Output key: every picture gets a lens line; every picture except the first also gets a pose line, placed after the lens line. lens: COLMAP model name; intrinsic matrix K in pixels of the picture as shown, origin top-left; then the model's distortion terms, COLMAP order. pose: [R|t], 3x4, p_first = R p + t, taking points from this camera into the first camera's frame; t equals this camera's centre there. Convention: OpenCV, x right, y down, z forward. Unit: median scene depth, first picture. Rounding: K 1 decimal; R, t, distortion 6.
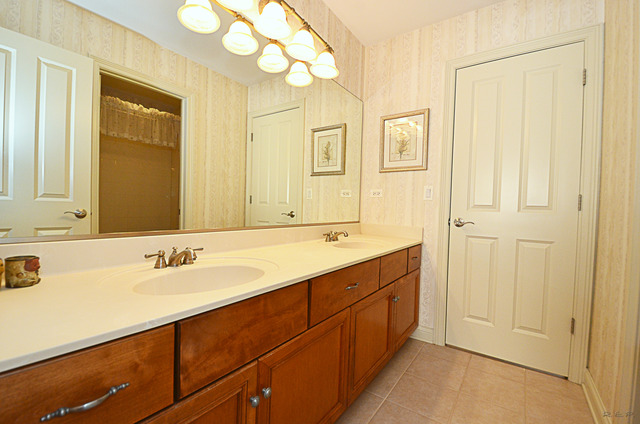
lens RADIAL K [[287.4, 0, 319.9], [0, 287.4, 214.1], [0, 0, 1]] dist [0.041563, -0.035389]
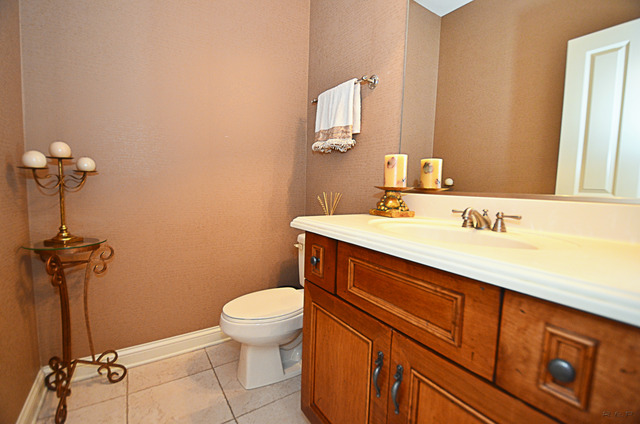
lens RADIAL K [[287.4, 0, 319.9], [0, 287.4, 214.1], [0, 0, 1]] dist [0.041563, -0.035389]
pose [[-0.366743, 0.134833, -0.920500, 0.521561], [-0.018873, 0.988160, 0.152263, 0.000747], [0.930131, 0.073214, -0.359856, 0.817746]]
